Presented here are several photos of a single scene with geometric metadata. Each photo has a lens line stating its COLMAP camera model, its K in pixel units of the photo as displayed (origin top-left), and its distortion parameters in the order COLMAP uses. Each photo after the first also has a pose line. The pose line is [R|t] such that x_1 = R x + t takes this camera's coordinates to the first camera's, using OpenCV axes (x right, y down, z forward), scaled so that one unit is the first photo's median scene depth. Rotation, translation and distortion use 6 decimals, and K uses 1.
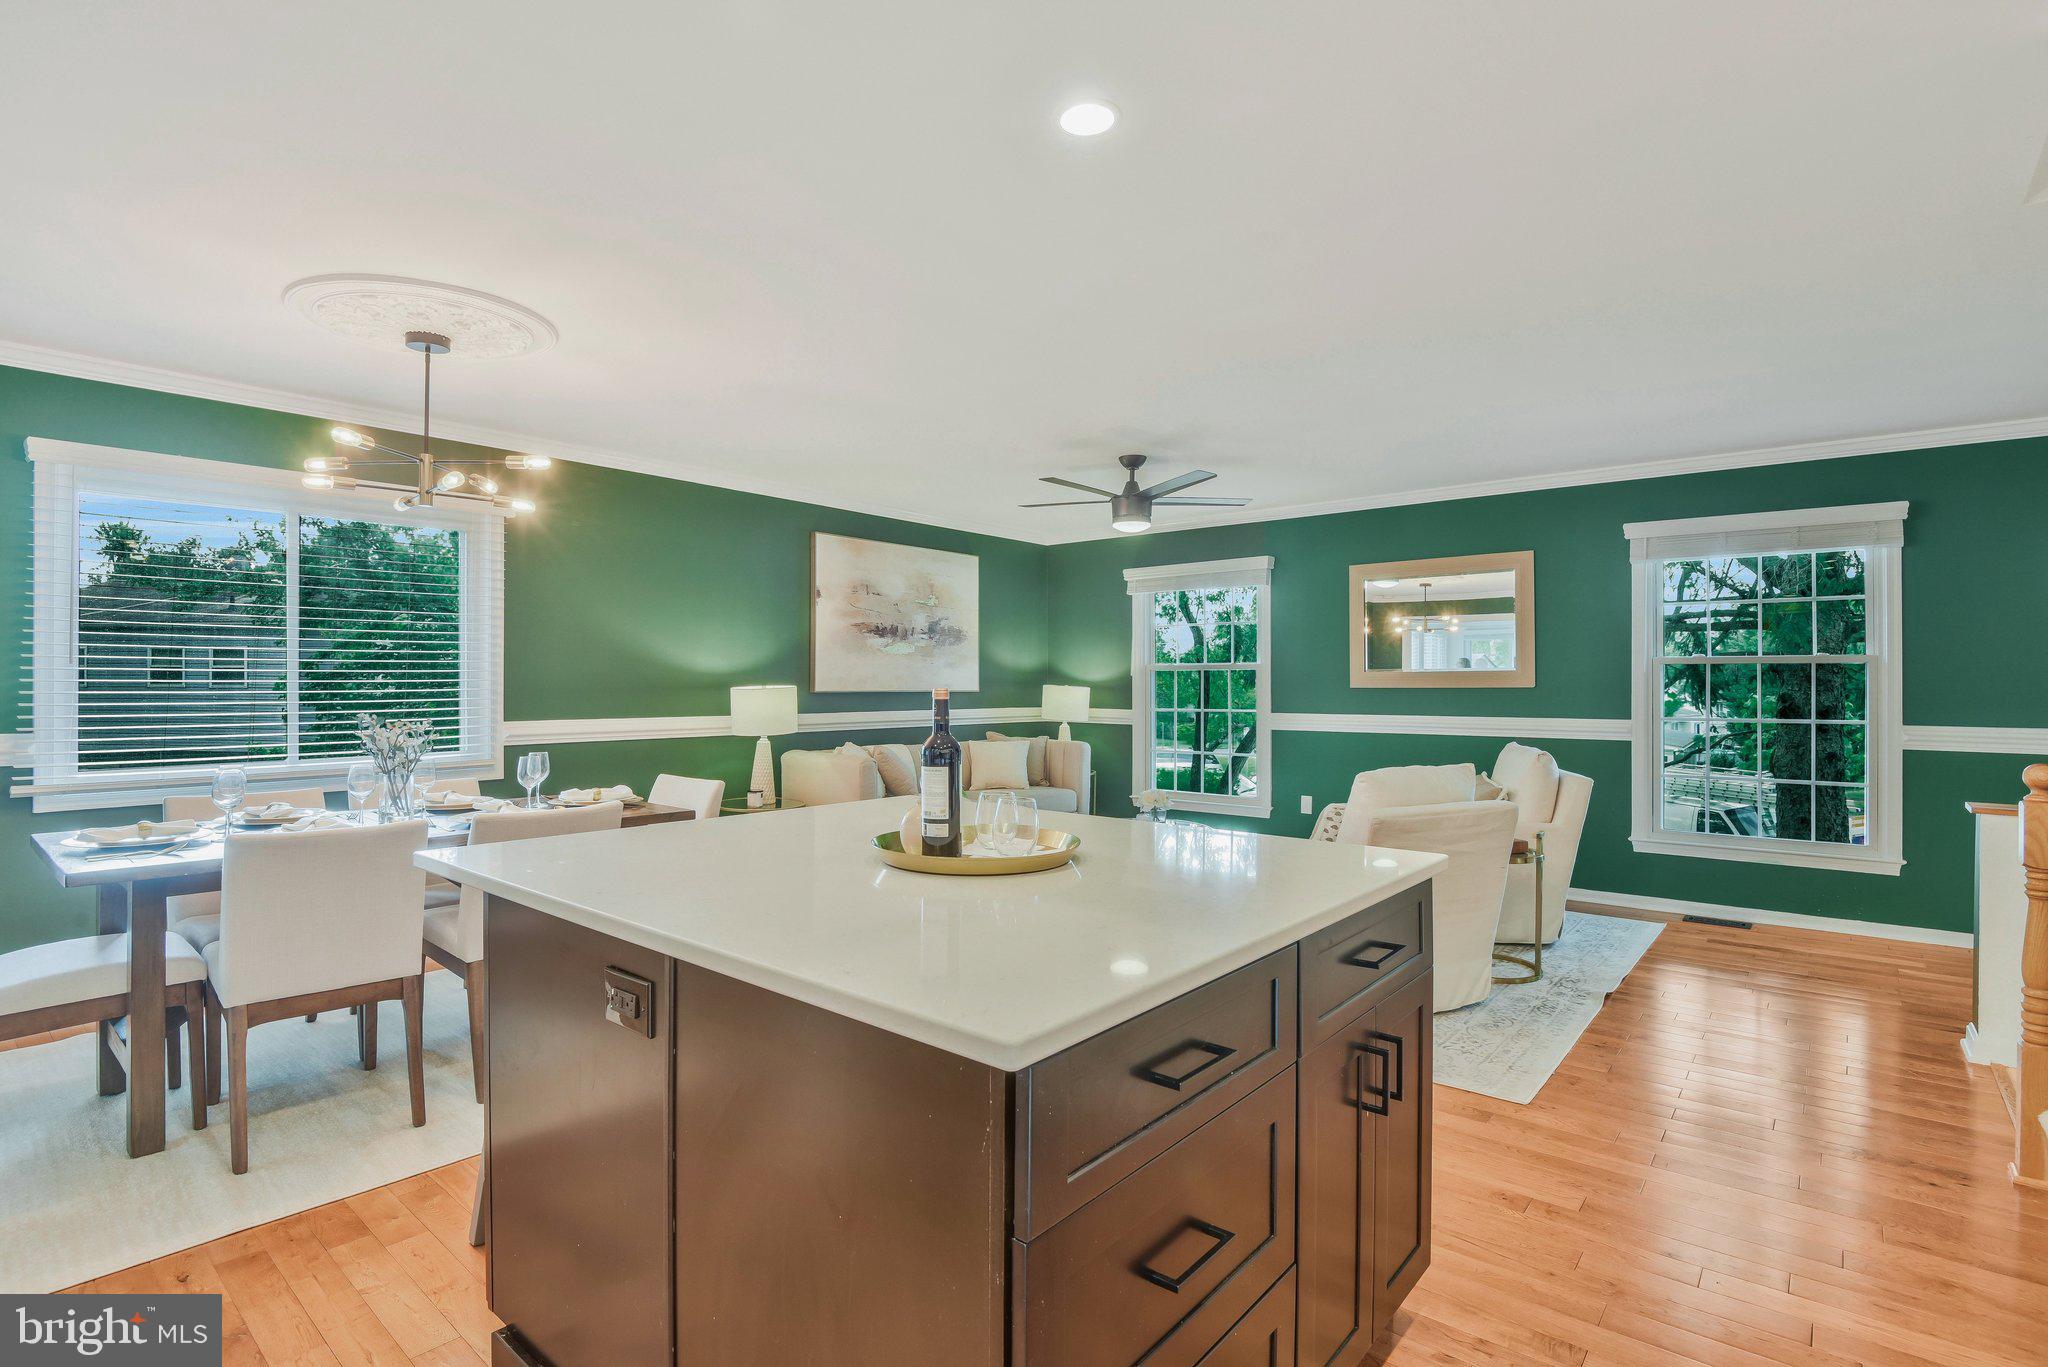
lens RADIAL K [[984.9, 0, 1016.3], [0, 984.9, 678.9], [0, 0, 1]] dist [0.005580, -0.010417]
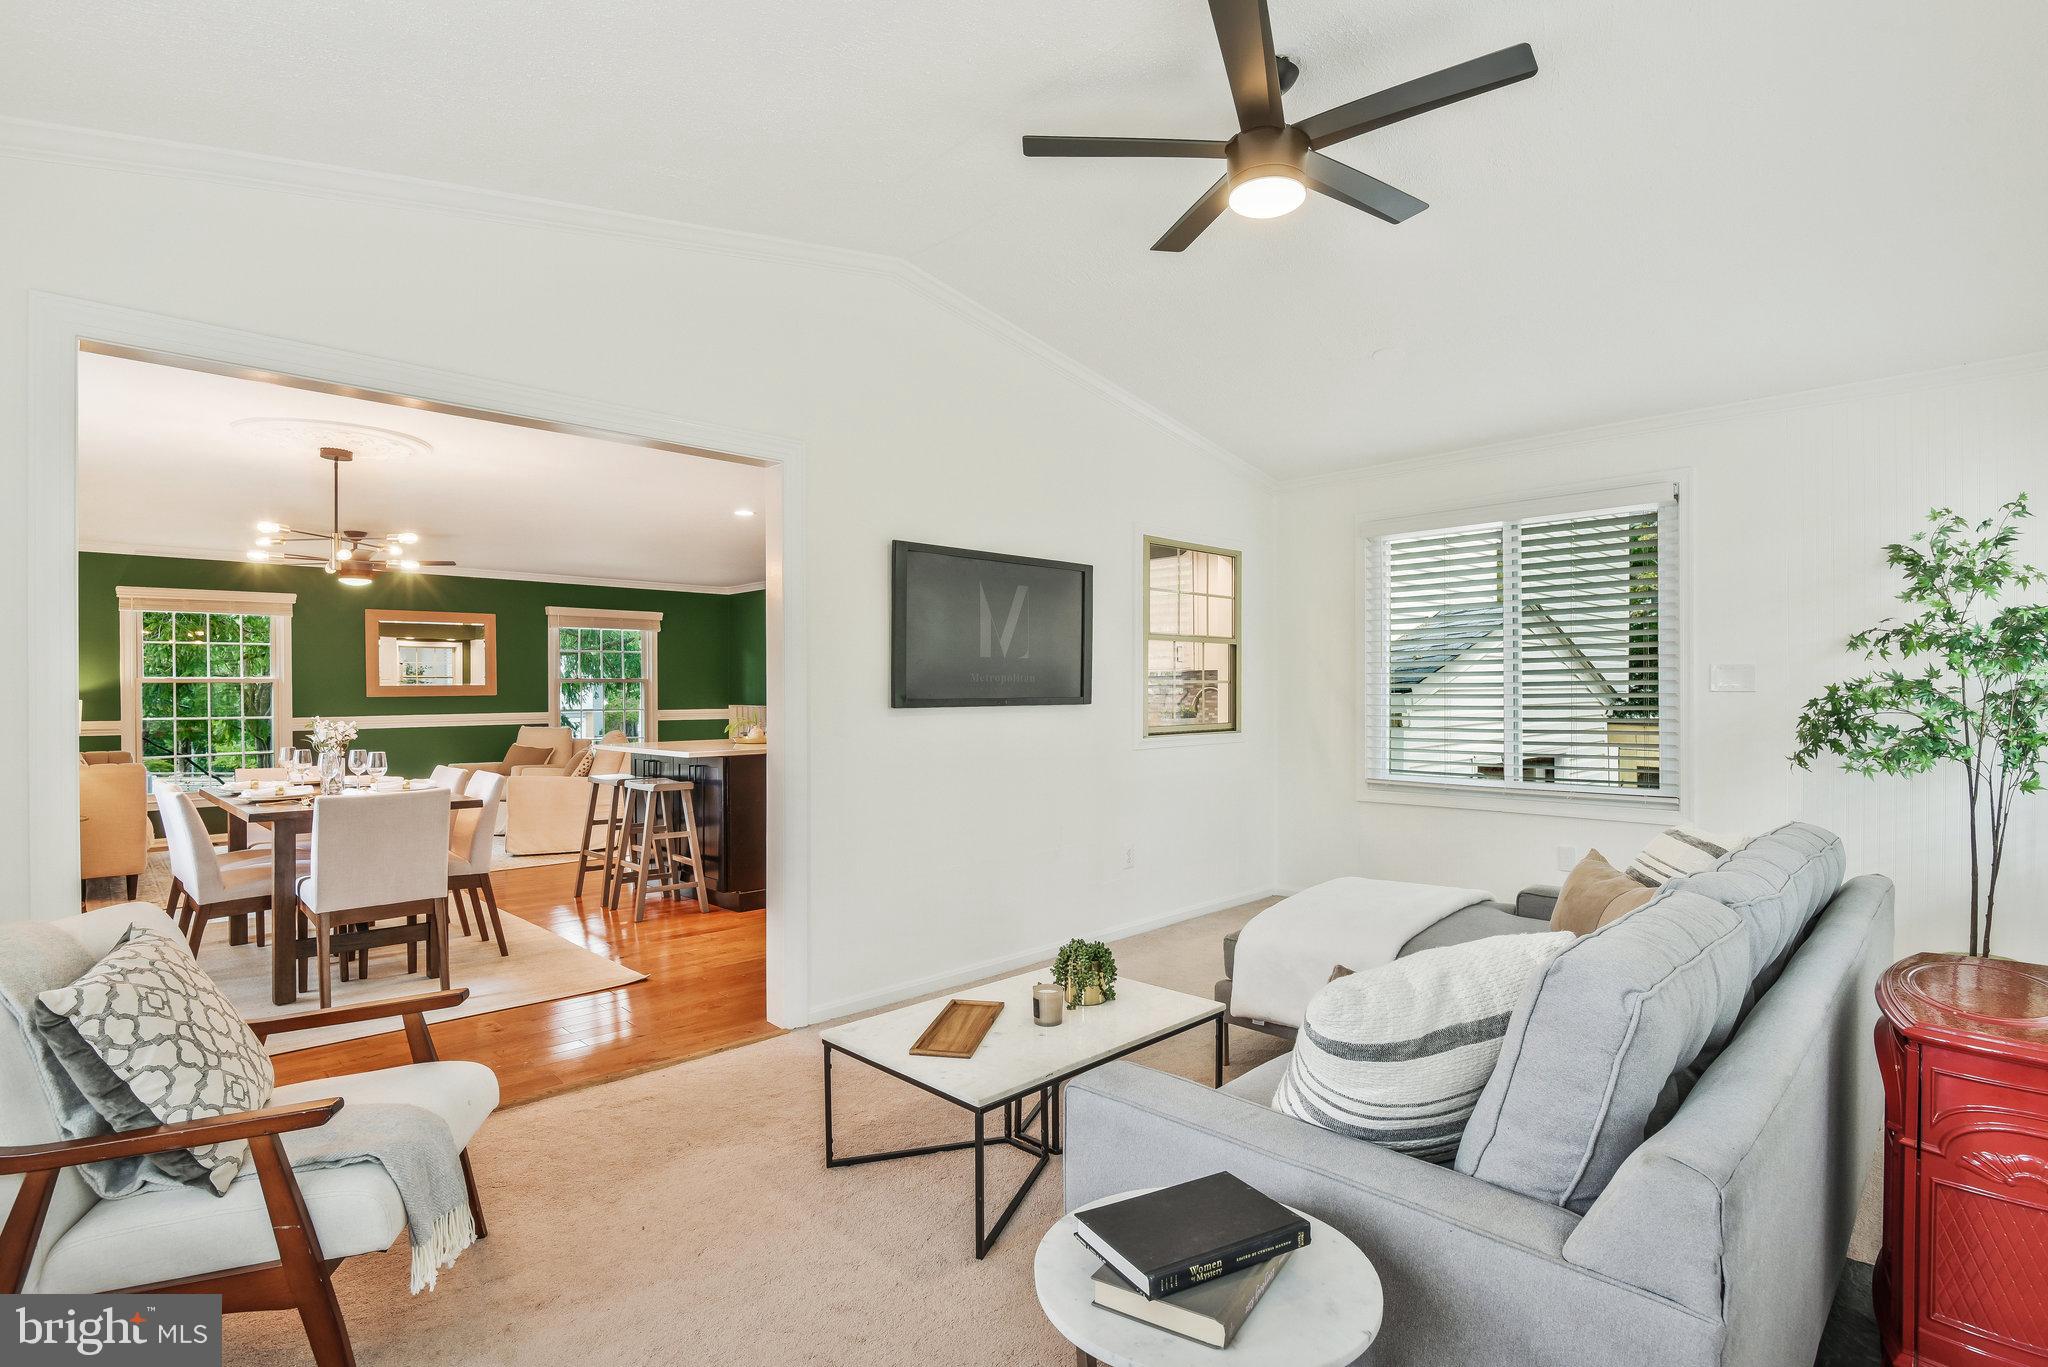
lens RADIAL K [[984.9, 0, 1027.9], [0, 984.9, 694.4], [0, 0, 1]] dist [0.005580, -0.010417]
pose [[0.084907, -0.005882, 0.996372, -0.929028], [0.005082, 0.999972, 0.005470, 0.002656], [-0.996376, 0.004600, 0.084934, -0.052415]]
